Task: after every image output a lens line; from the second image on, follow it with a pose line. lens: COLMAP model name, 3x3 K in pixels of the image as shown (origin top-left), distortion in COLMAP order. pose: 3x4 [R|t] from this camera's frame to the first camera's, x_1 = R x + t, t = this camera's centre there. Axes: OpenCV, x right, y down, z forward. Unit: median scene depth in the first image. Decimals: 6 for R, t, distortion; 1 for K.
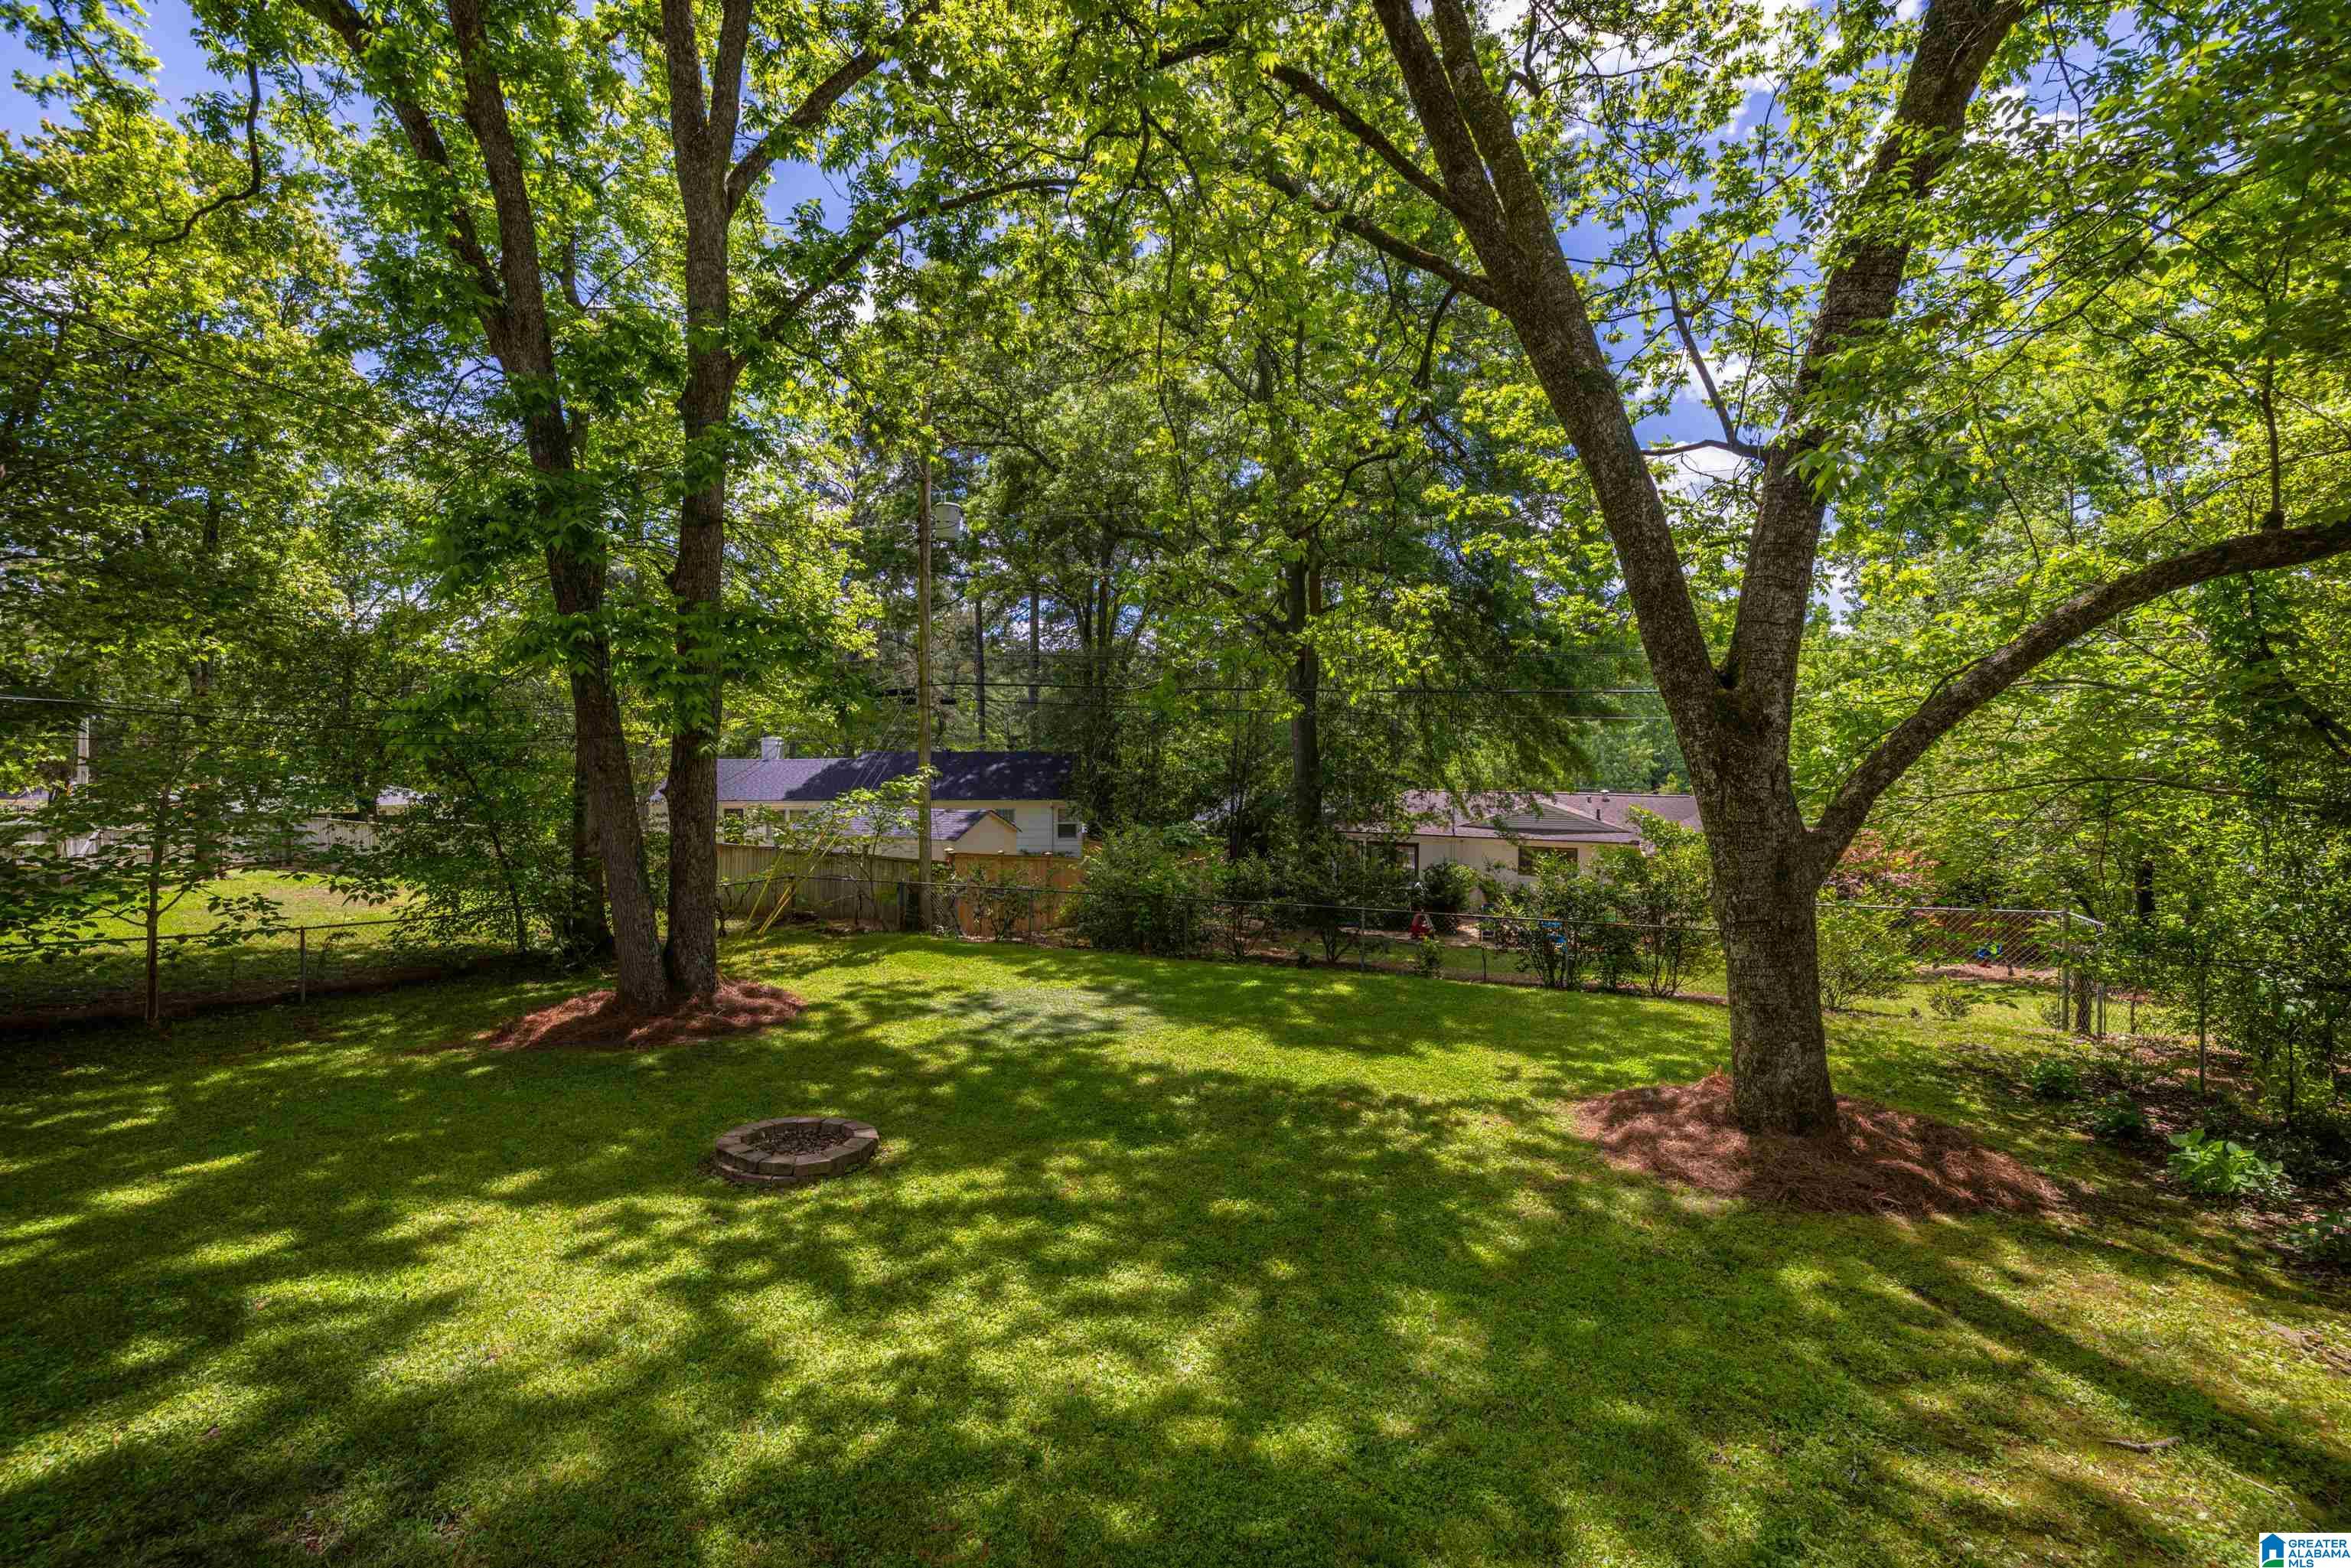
lens RADIAL K [[975.5, 0, 1170.1], [0, 975.5, 769.0], [0, 0, 1]] dist [-0.001511, -0.000670]
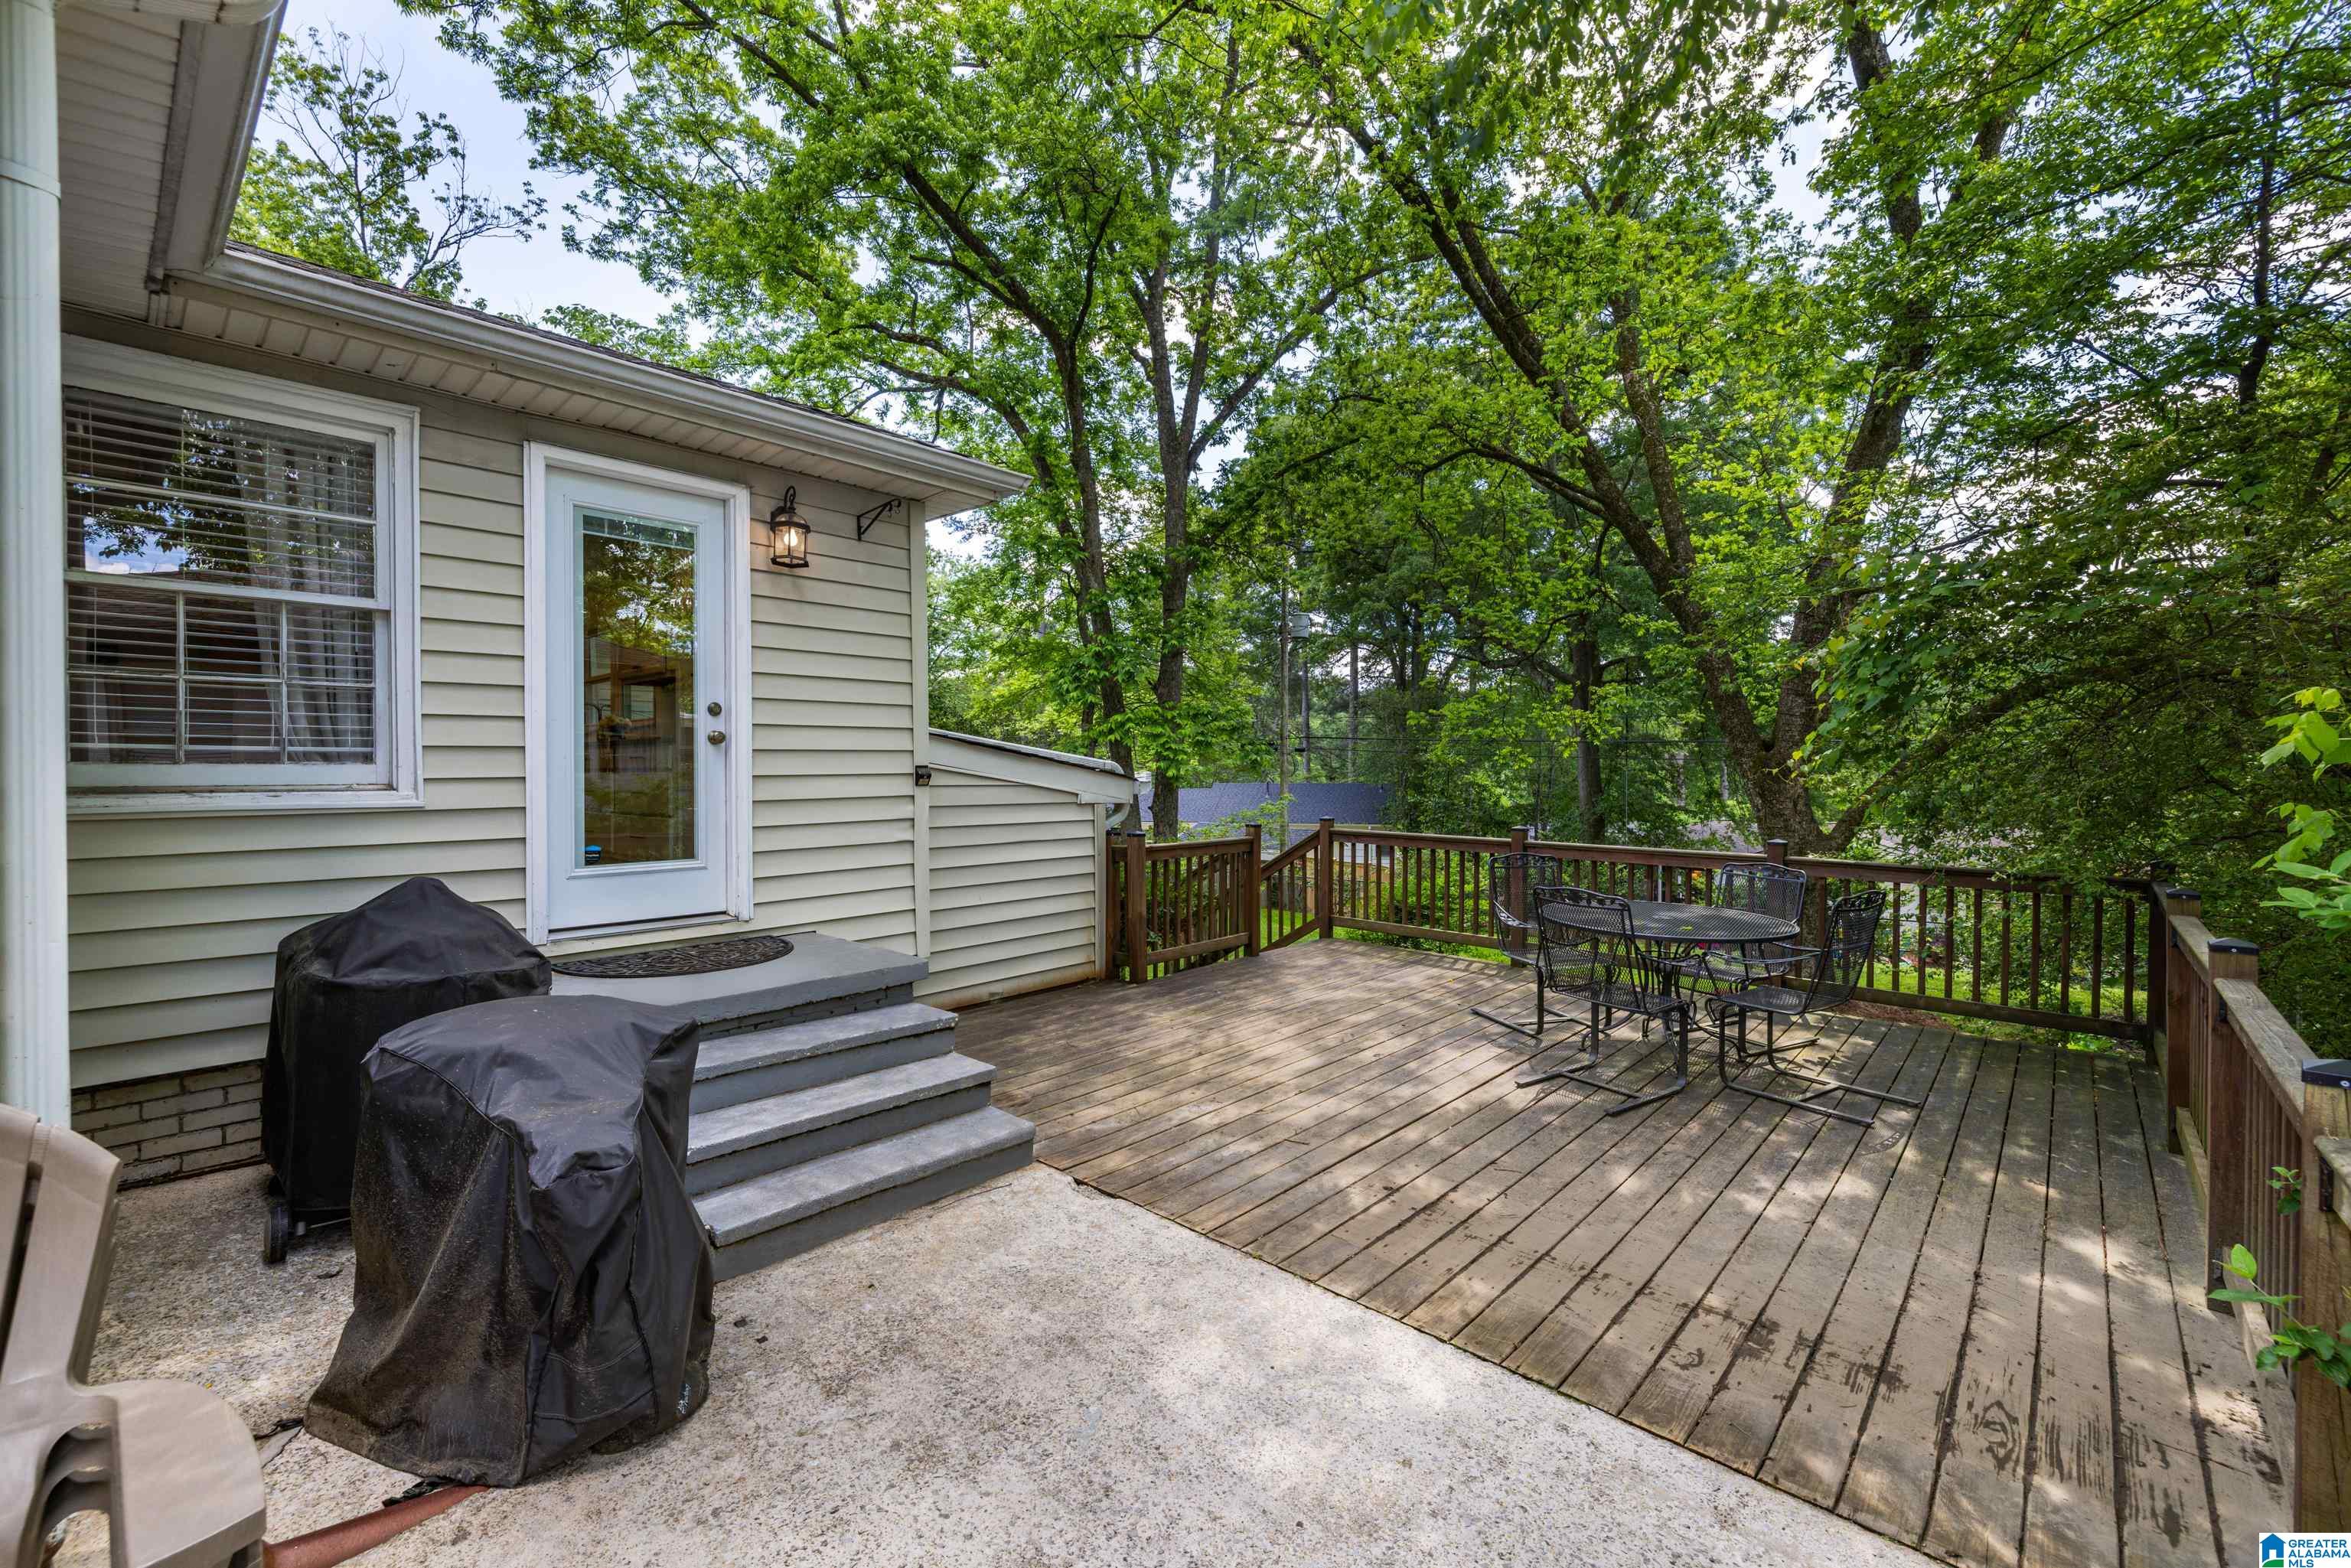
lens RADIAL K [[975.5, 0, 1170.1], [0, 975.5, 769.0], [0, 0, 1]] dist [-0.001511, -0.000670]
pose [[0.949102, -0.002553, -0.314959, 0.027031], [-0.006542, 0.999592, -0.027816, 0.000906], [0.314901, 0.028460, 0.948698, -0.264771]]
